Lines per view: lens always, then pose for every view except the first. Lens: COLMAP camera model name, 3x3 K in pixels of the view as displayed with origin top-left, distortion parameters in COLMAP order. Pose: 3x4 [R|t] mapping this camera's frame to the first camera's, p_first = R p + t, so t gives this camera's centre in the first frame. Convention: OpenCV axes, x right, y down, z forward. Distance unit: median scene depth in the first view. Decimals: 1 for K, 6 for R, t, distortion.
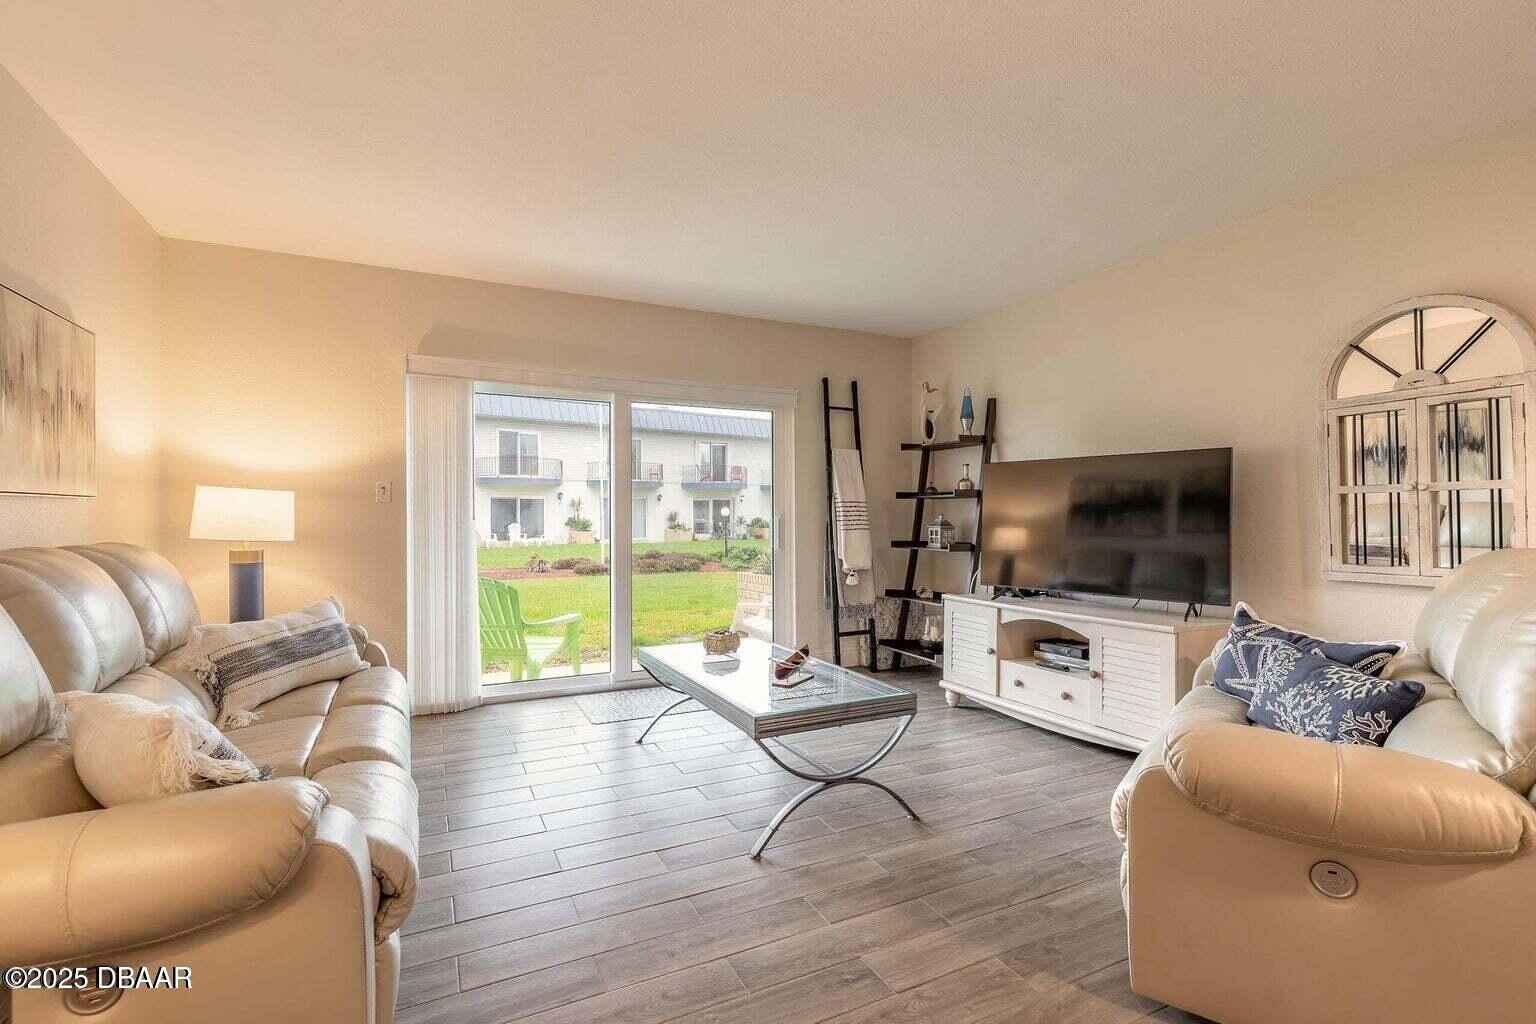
lens RADIAL K [[701.8, 0, 762.4], [0, 701.8, 514.6], [0, 0, 1]] dist [0.010300, -0.000907]
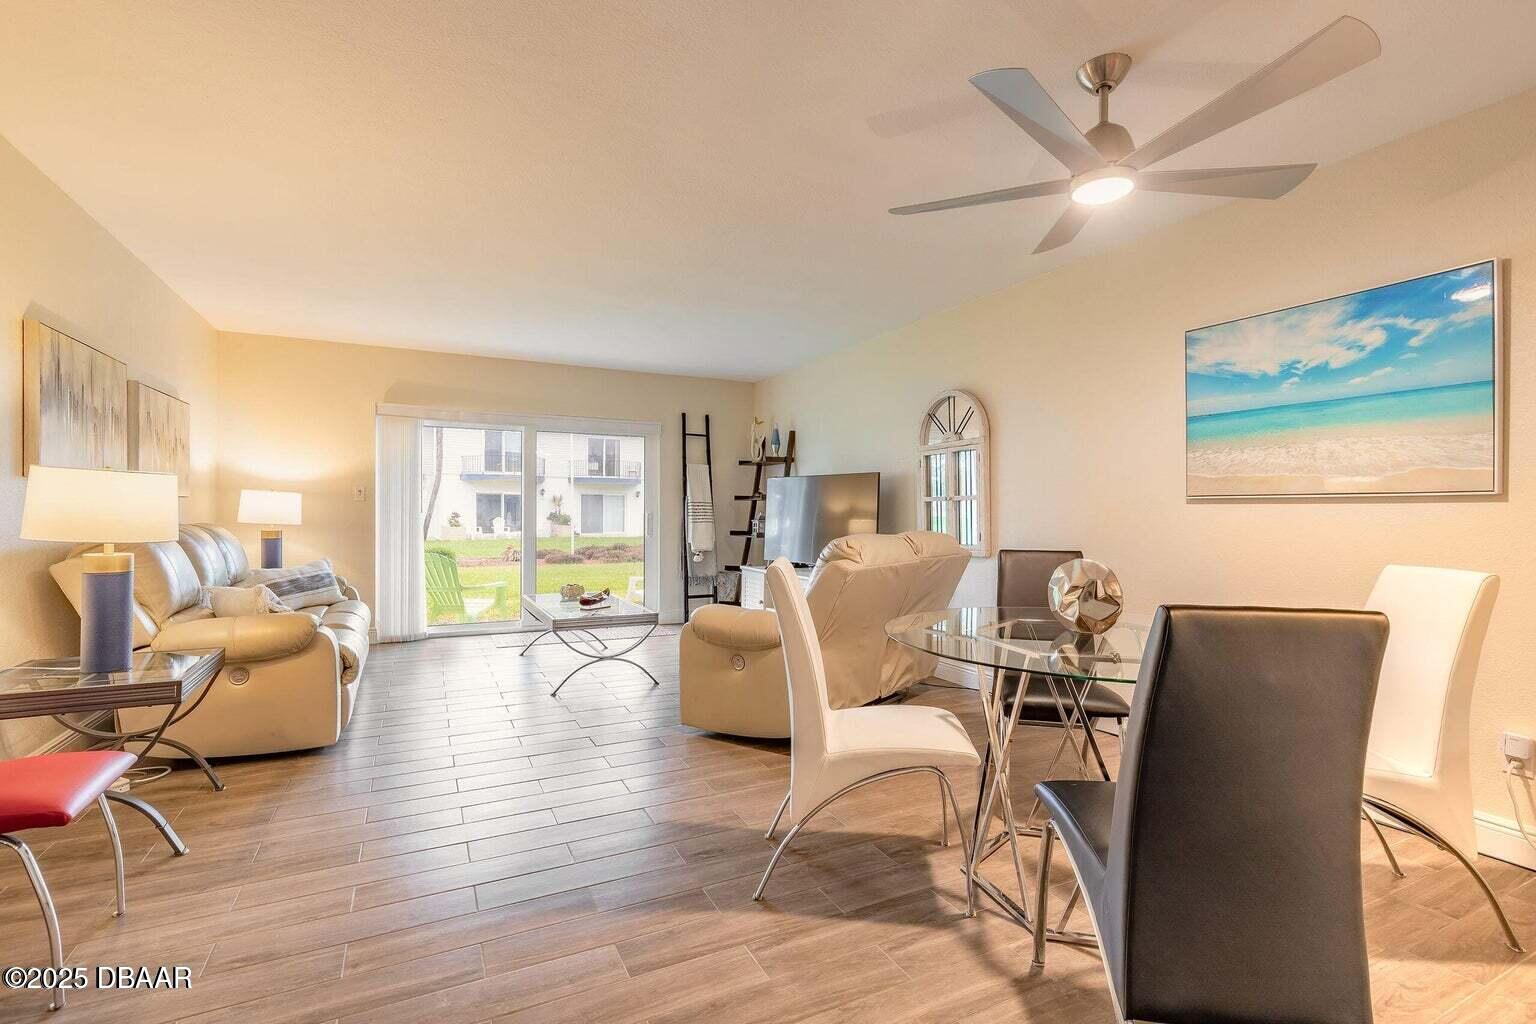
lens RADIAL K [[701.8, 0, 762.4], [0, 701.8, 514.6], [0, 0, 1]] dist [0.010300, -0.000907]
pose [[0.999950, 0.008927, 0.004520, 0.260016], [-0.008948, 0.999949, 0.004653, -0.001685], [-0.004478, -0.004694, 0.999979, -0.419927]]
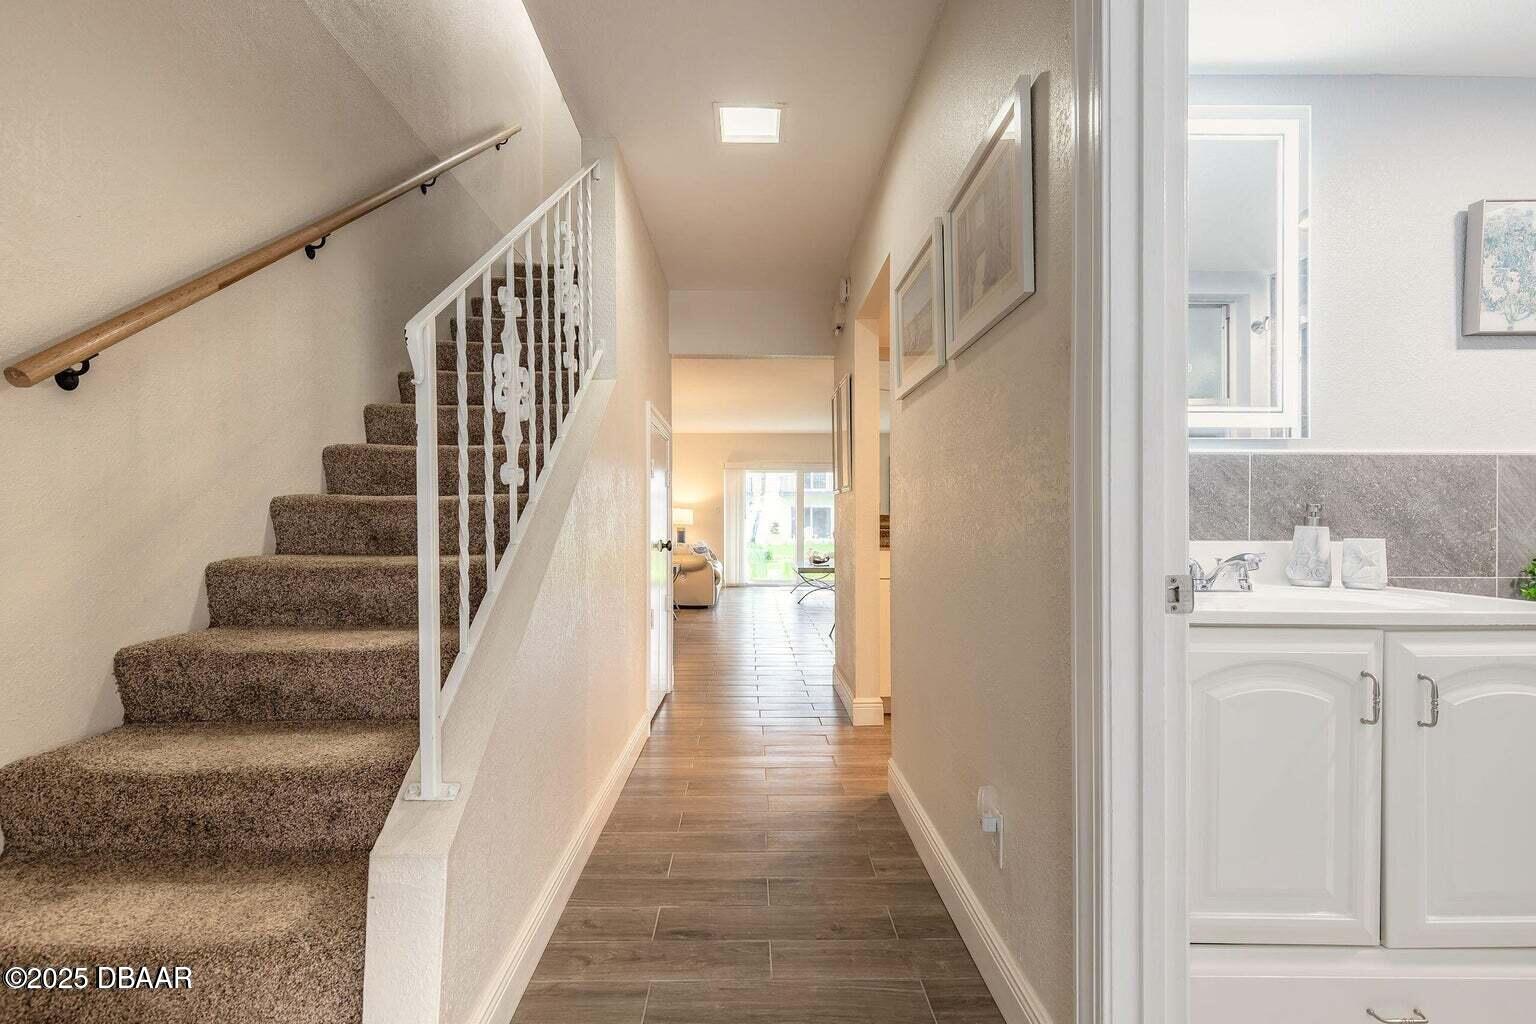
lens RADIAL K [[701.8, 0, 762.4], [0, 701.8, 514.6], [0, 0, 1]] dist [0.010300, -0.000907]
pose [[0.906969, 0.001737, -0.421194, 0.712478], [-0.005786, 0.999949, -0.008335, 0.010469], [0.421158, 0.009997, 0.906932, -1.295529]]
